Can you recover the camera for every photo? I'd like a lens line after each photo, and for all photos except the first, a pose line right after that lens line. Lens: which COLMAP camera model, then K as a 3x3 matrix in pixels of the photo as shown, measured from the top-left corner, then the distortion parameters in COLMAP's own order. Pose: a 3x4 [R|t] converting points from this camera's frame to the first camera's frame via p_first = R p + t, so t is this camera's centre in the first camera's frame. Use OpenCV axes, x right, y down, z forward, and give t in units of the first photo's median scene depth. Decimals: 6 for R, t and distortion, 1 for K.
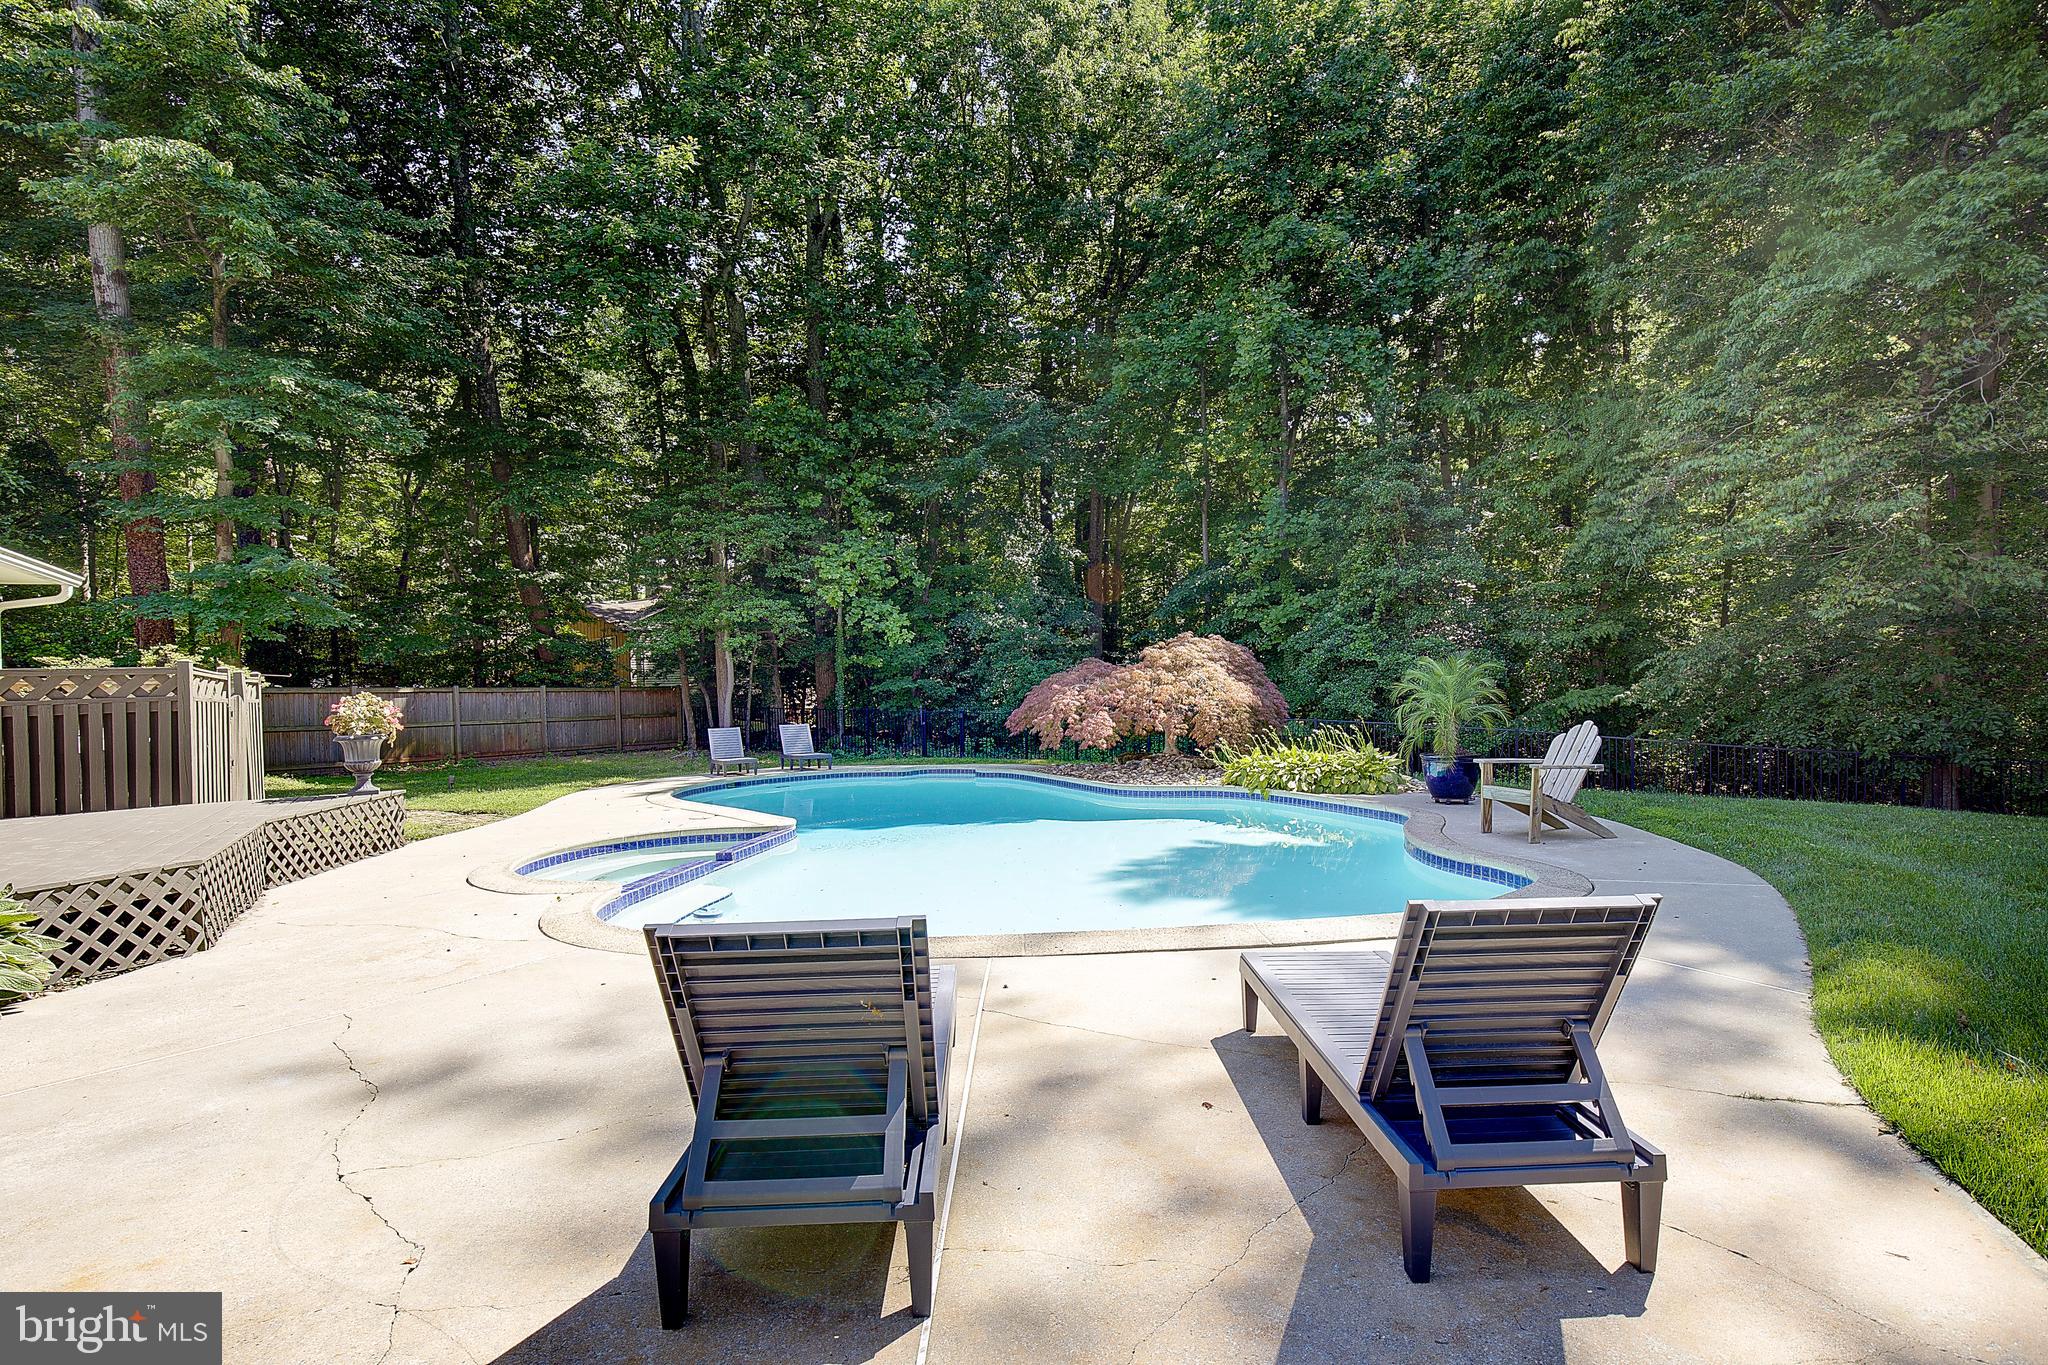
lens RADIAL K [[932.9, 0, 1035.7], [0, 932.9, 697.6], [0, 0, 1]] dist [-0.049684, 0.015367]
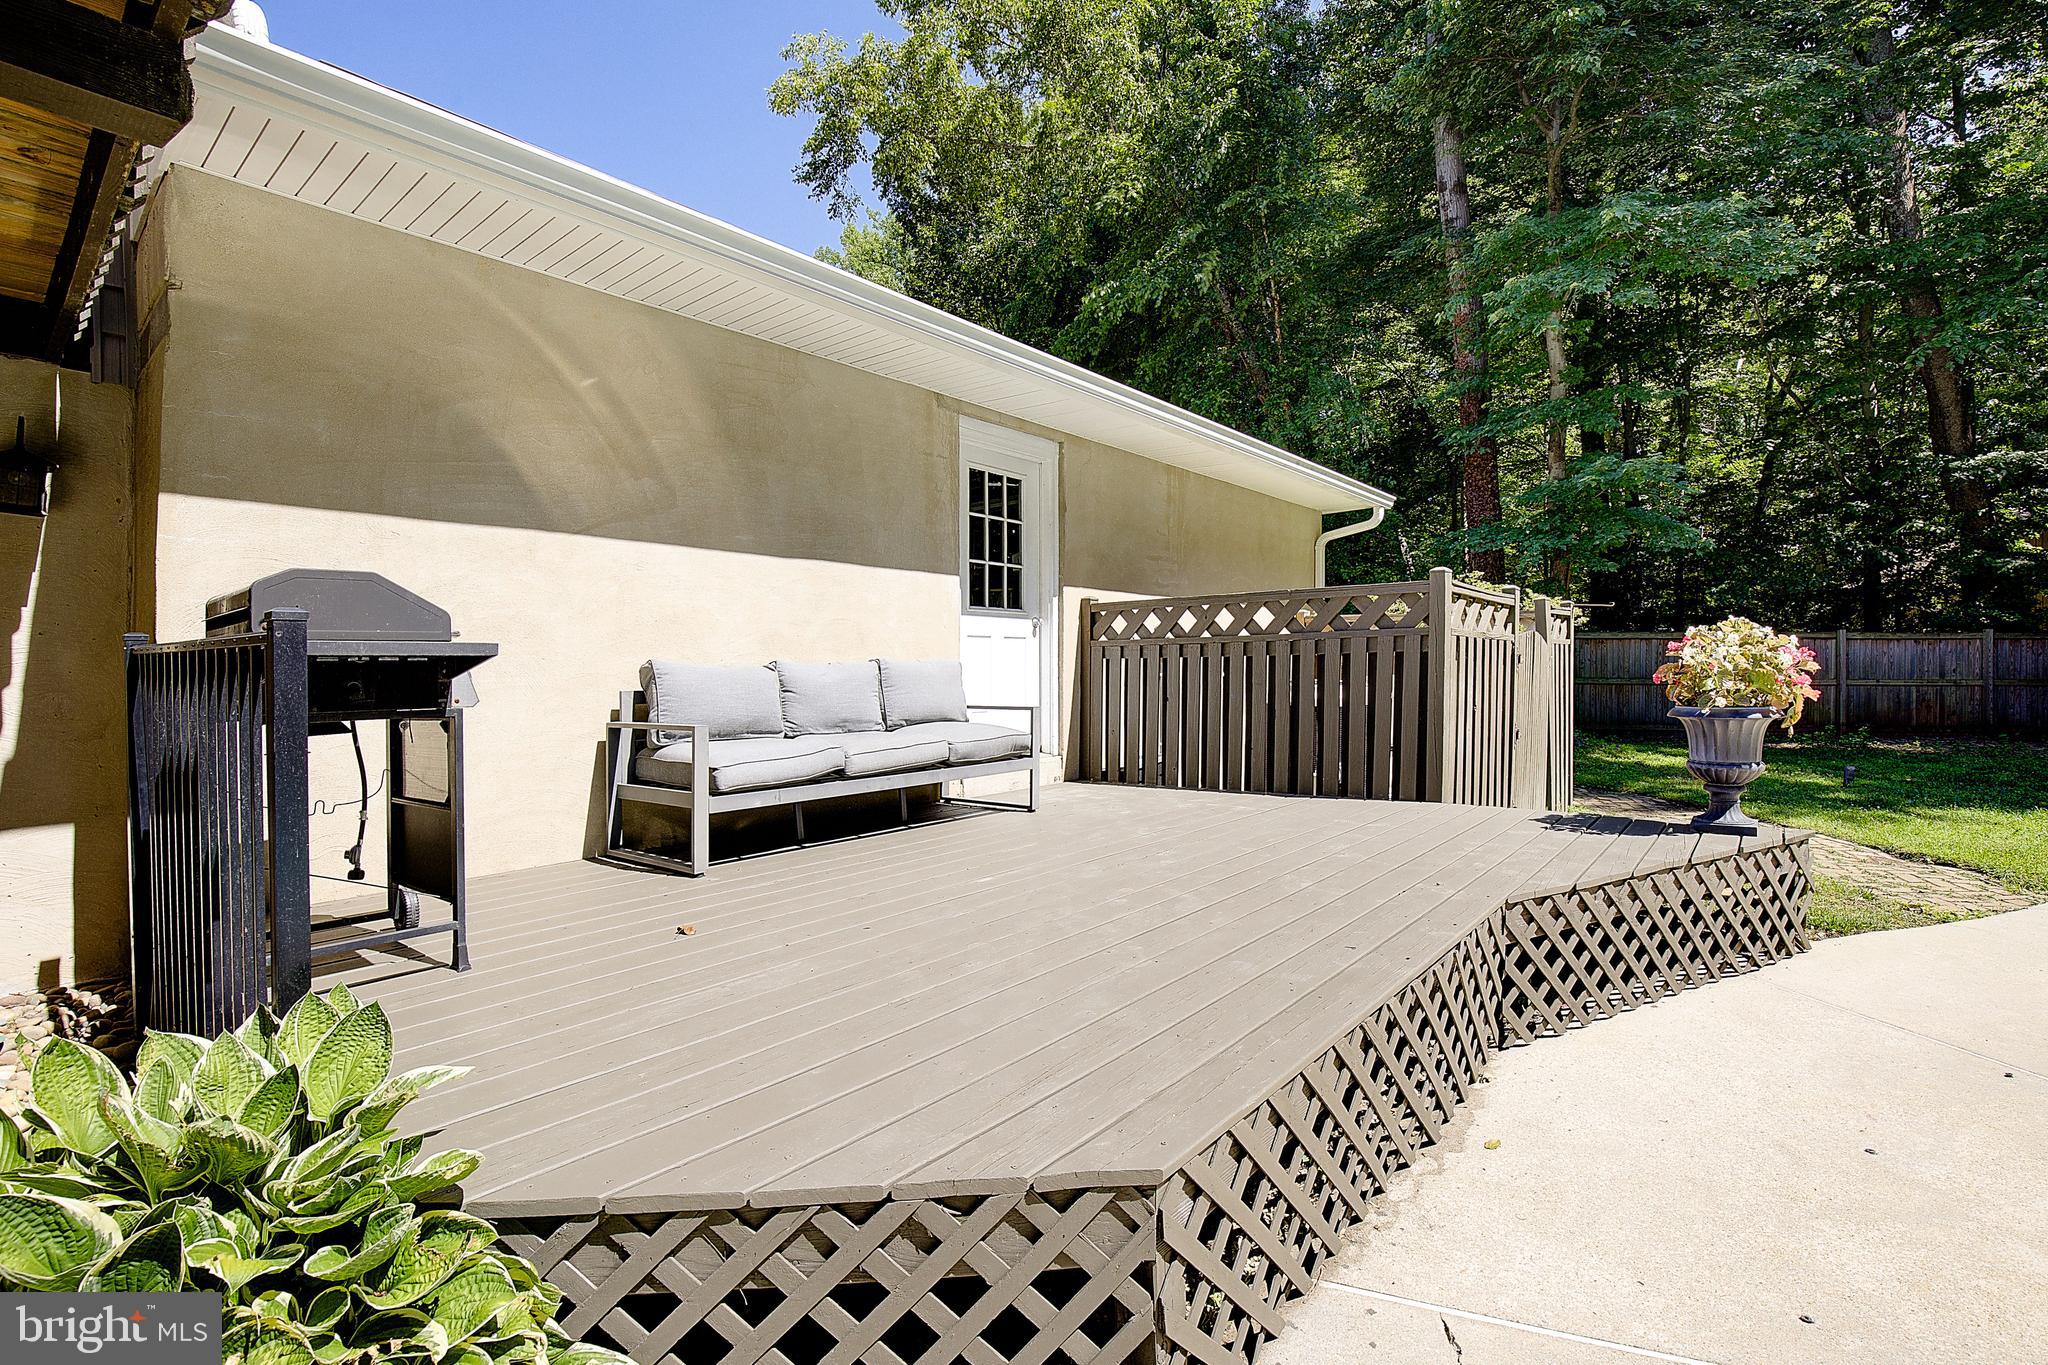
lens RADIAL K [[932.9, 0, 1035.7], [0, 932.9, 697.6], [0, 0, 1]] dist [-0.049684, 0.015367]
pose [[0.297803, 0.054739, -0.953057, -0.403326], [-0.005843, 0.998441, 0.055519, 0.012245], [0.954610, -0.010965, 0.297658, 0.527117]]
